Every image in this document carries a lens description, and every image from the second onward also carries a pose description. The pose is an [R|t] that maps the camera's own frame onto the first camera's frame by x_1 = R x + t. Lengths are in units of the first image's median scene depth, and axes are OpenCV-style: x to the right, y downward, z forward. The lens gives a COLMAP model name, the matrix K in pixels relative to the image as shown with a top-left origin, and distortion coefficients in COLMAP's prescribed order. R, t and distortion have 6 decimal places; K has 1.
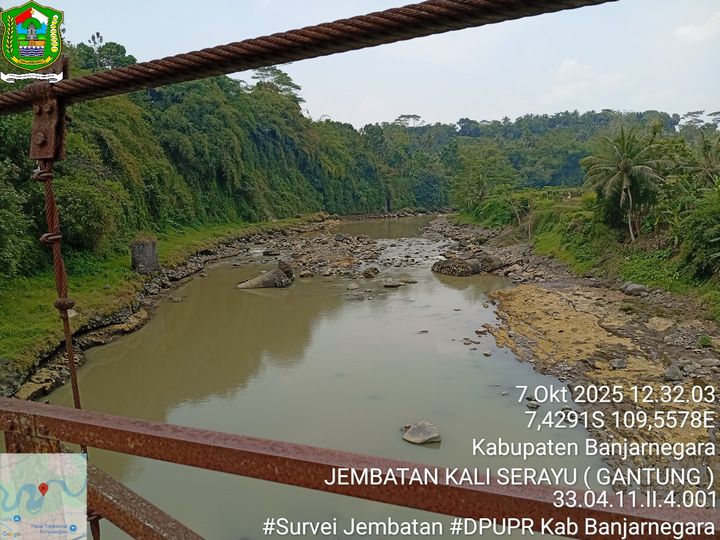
lens RADIAL K [[550.6, 0, 364.5], [0, 550.6, 266.0], [0, 0, 1]] dist [0.062863, -0.145744]
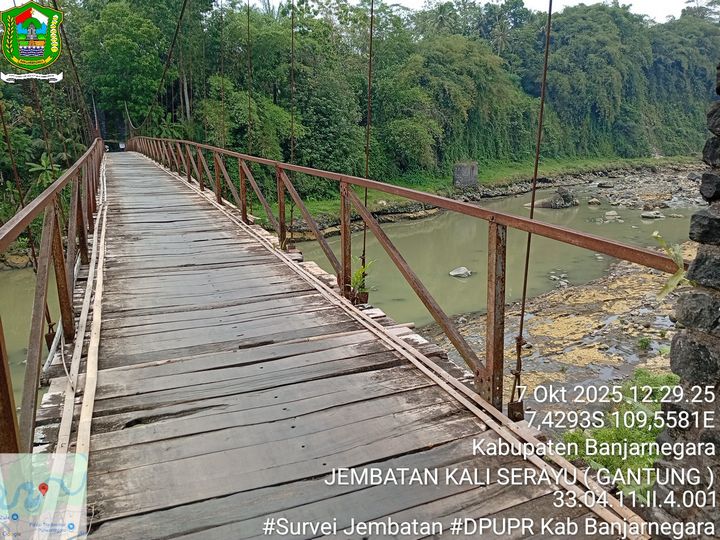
lens RADIAL K [[550.6, 0, 356.0], [0, 550.6, 263.0], [0, 0, 1]] dist [0.062863, -0.145744]
pose [[0.698916, 0.169980, -0.694711, 0.218324], [-0.093621, 0.984733, 0.146755, 0.010232], [0.709050, -0.037530, 0.704159, -0.088111]]
